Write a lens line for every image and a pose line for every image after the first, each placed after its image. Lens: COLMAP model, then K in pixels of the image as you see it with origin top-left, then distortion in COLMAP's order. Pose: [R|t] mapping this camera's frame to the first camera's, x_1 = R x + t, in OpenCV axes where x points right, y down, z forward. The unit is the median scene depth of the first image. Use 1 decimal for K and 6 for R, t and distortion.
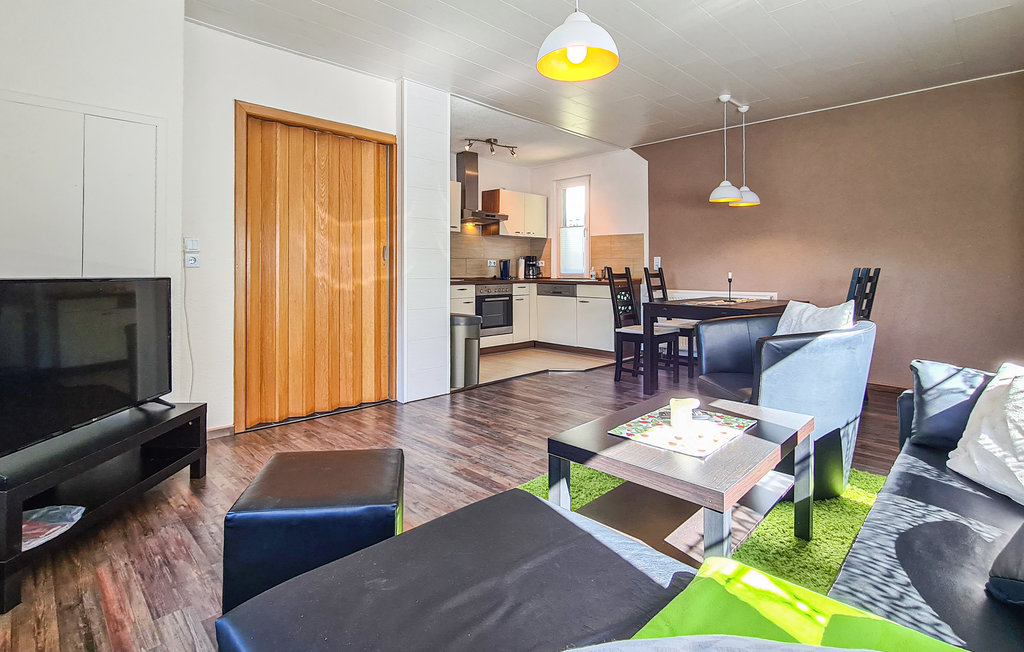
lens RADIAL K [[507.6, 0, 502.6], [0, 507.6, 268.6], [0, 0, 1]] dist [0.005805, -0.003032]
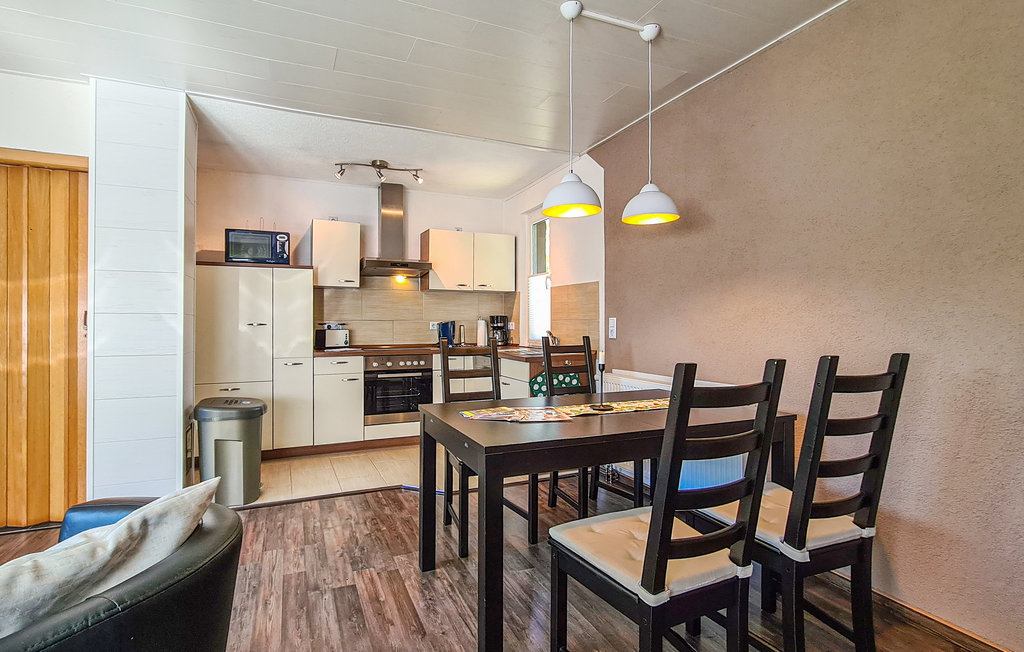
lens RADIAL K [[507.6, 0, 505.5], [0, 507.6, 325.6], [0, 0, 1]] dist [0.005805, -0.003032]
pose [[0.930537, -0.000463, -0.366197, 0.422005], [0.002787, 0.999979, 0.005817, -0.018230], [0.366186, -0.006434, 0.930519, 0.373678]]
